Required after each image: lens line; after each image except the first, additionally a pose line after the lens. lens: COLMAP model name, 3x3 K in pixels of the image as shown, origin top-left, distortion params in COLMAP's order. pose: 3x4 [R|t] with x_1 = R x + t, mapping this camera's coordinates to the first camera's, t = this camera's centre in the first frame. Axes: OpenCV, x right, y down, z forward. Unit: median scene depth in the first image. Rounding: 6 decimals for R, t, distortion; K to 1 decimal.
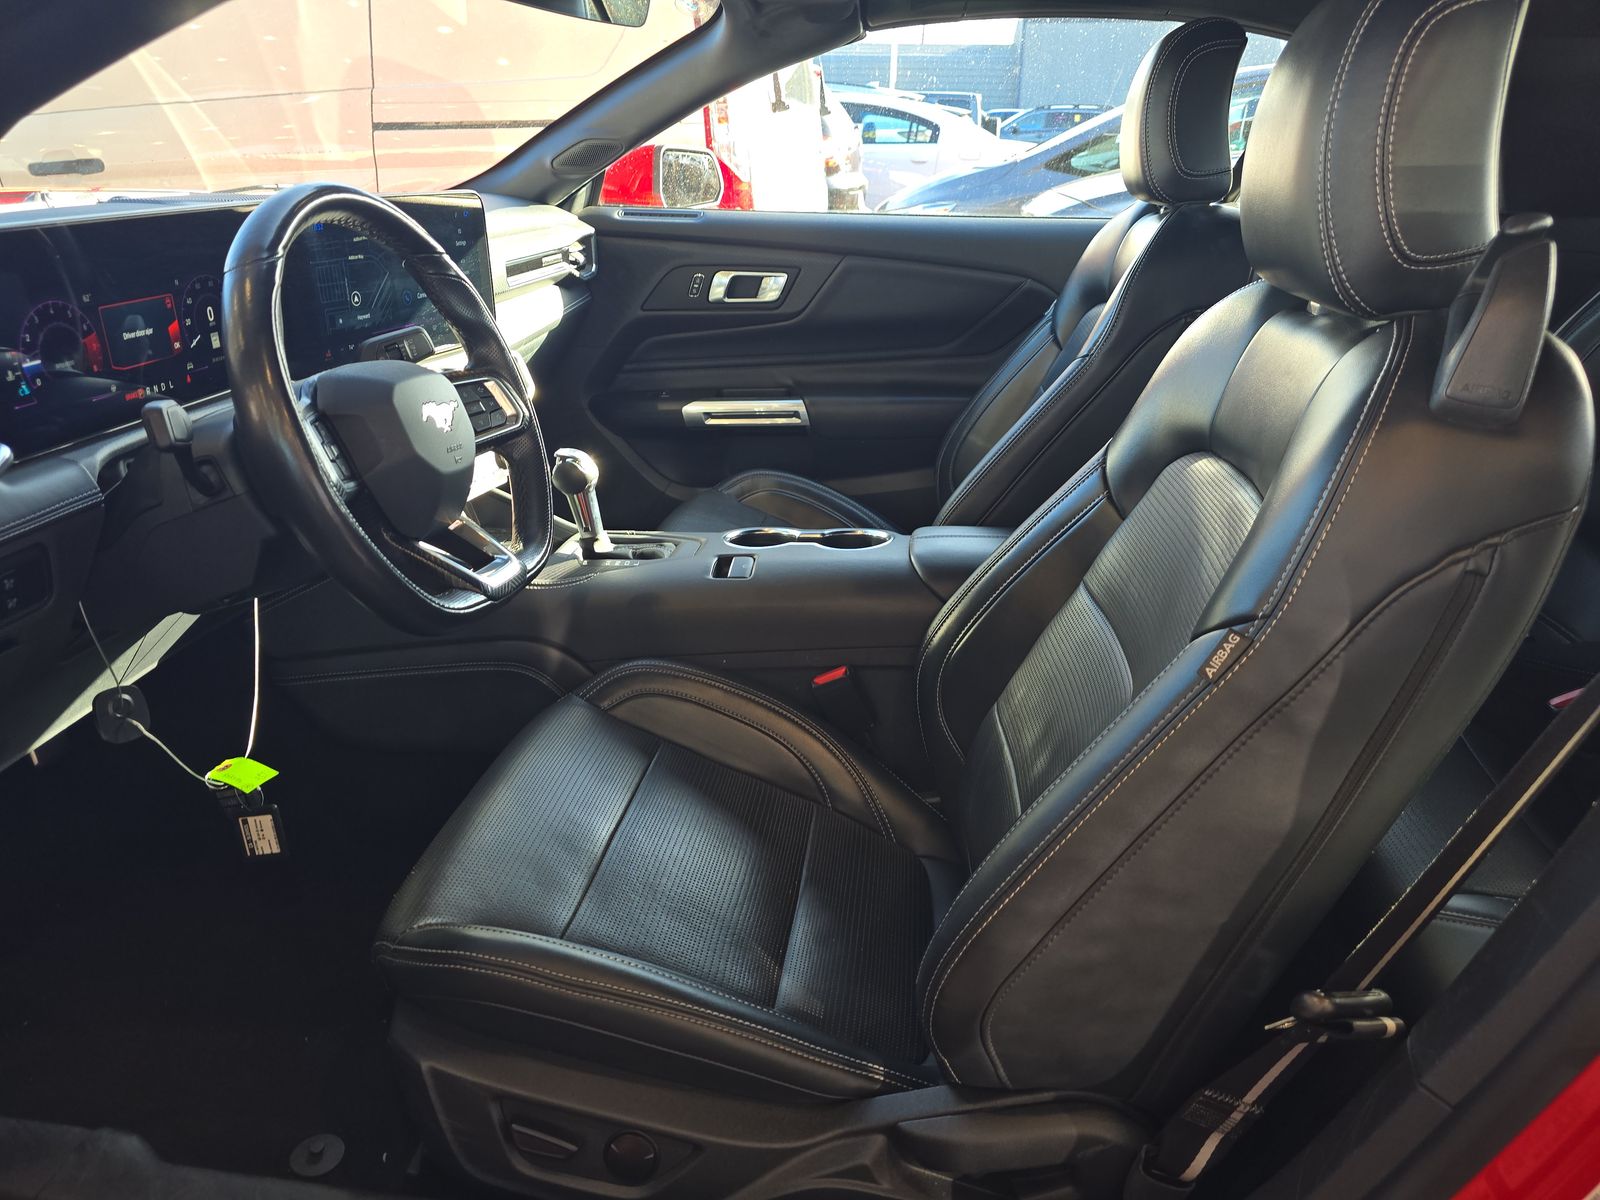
lens RADIAL K [[1096.0, 0, 806.1], [0, 1096.0, 598.0], [0, 0, 1]] dist [0.036620, -0.032369]
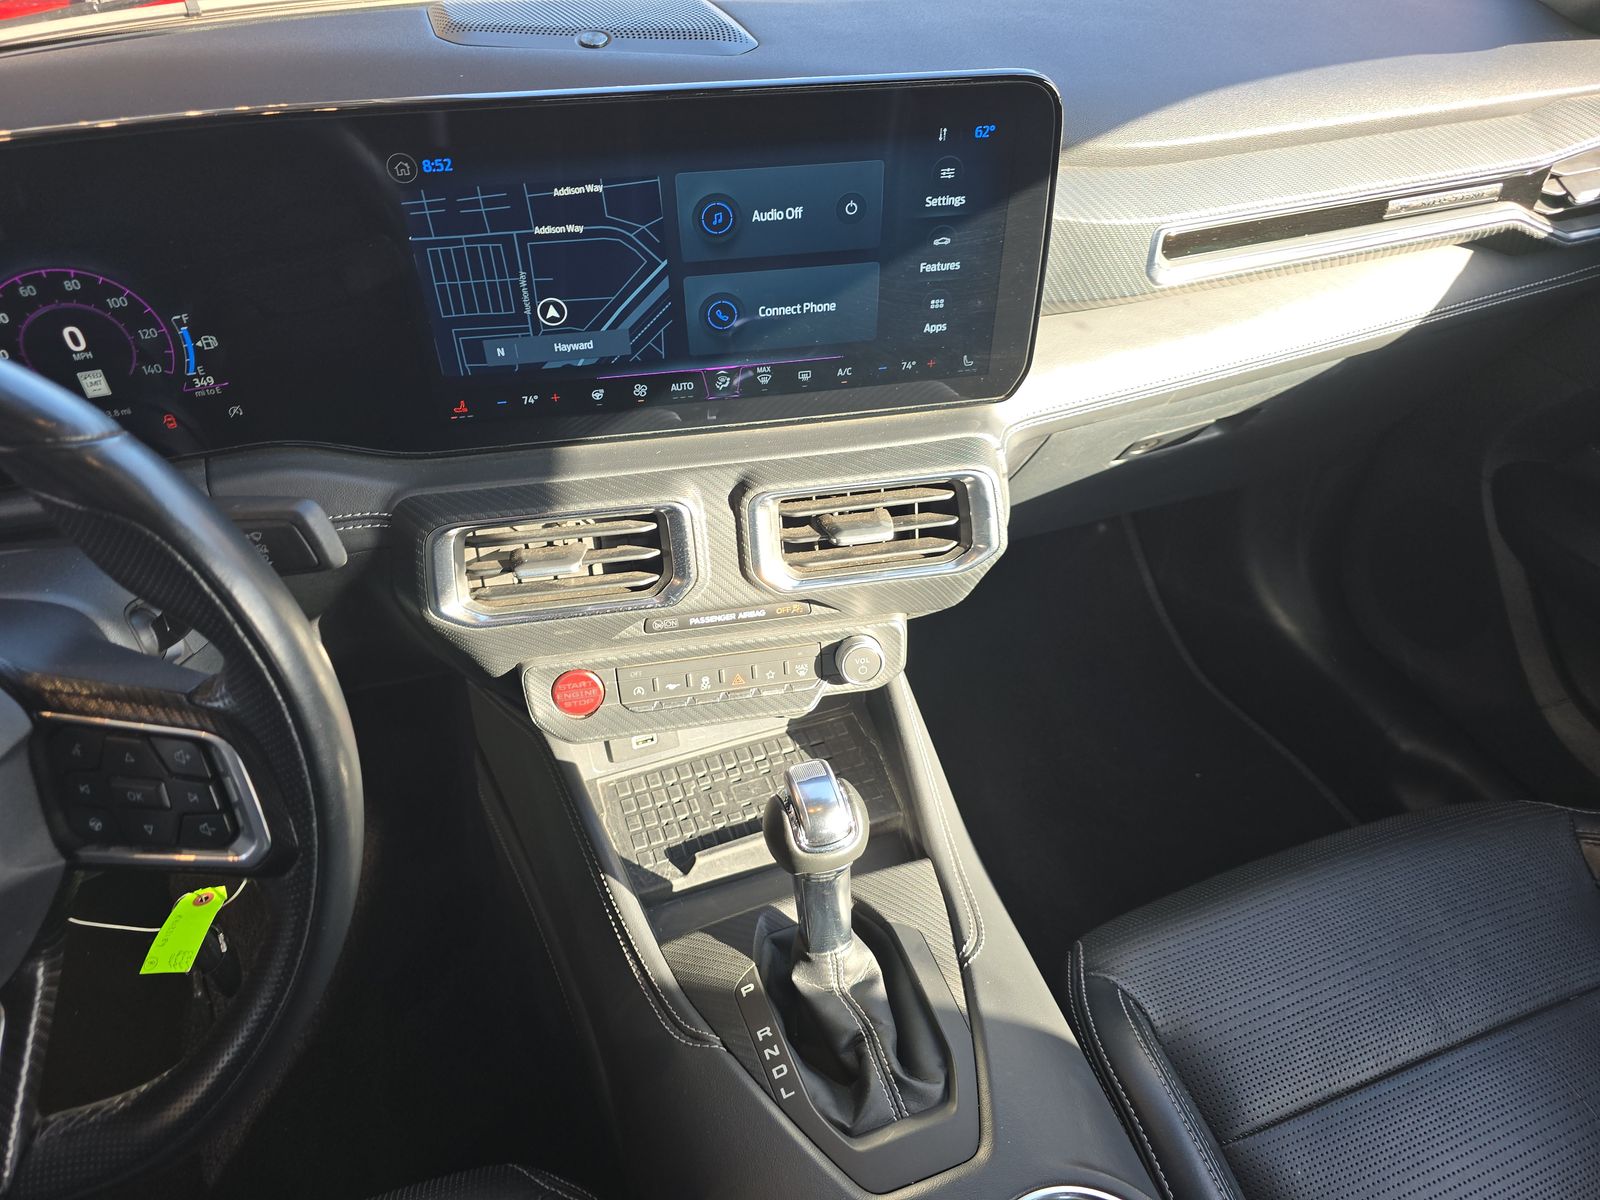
lens RADIAL K [[1068.6, 0, 800.0], [0, 1068.6, 600.0], [0, 0, 1]] dist [0.034893, -0.042187]
pose [[0.454093, 0.558380, -0.694270, 0.038577], [-0.325027, 0.829361, 0.454442, -0.529078], [0.829552, 0.019297, 0.558096, 1.069545]]
